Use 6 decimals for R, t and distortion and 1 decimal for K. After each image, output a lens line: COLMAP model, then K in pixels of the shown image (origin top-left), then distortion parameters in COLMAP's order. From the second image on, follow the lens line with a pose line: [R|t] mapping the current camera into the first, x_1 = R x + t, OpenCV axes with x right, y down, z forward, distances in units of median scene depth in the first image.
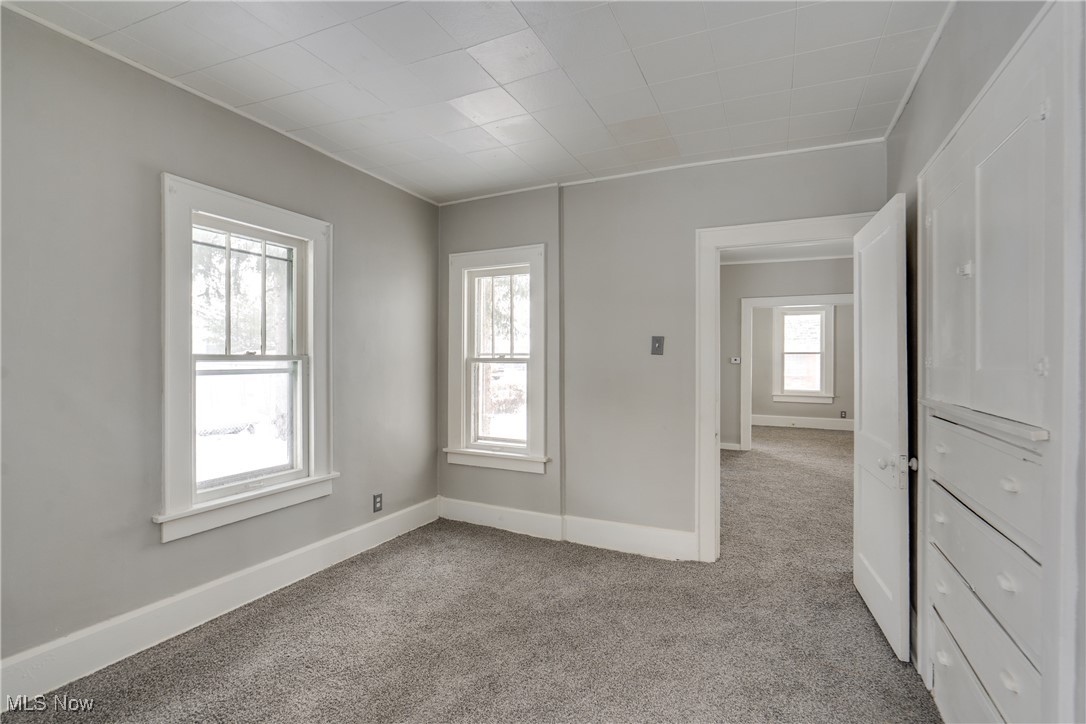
lens RADIAL K [[511.9, 0, 541.7], [0, 511.9, 359.7], [0, 0, 1]] dist [-0.009521, 0.005085]
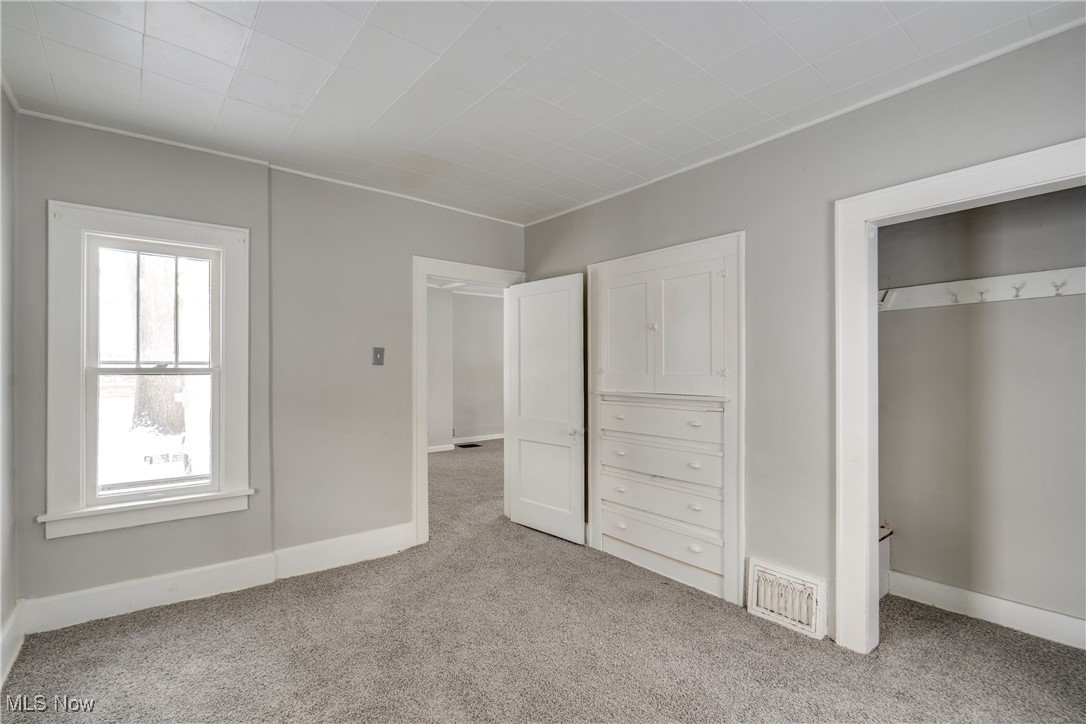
lens RADIAL K [[511.9, 0, 538.3], [0, 511.9, 363.4], [0, 0, 1]] dist [-0.009521, 0.005085]
pose [[0.427062, 0.006602, 0.904198, -0.564646], [0.000353, 0.999972, -0.007468, -0.004899], [-0.904223, 0.003508, 0.427047, 0.240210]]
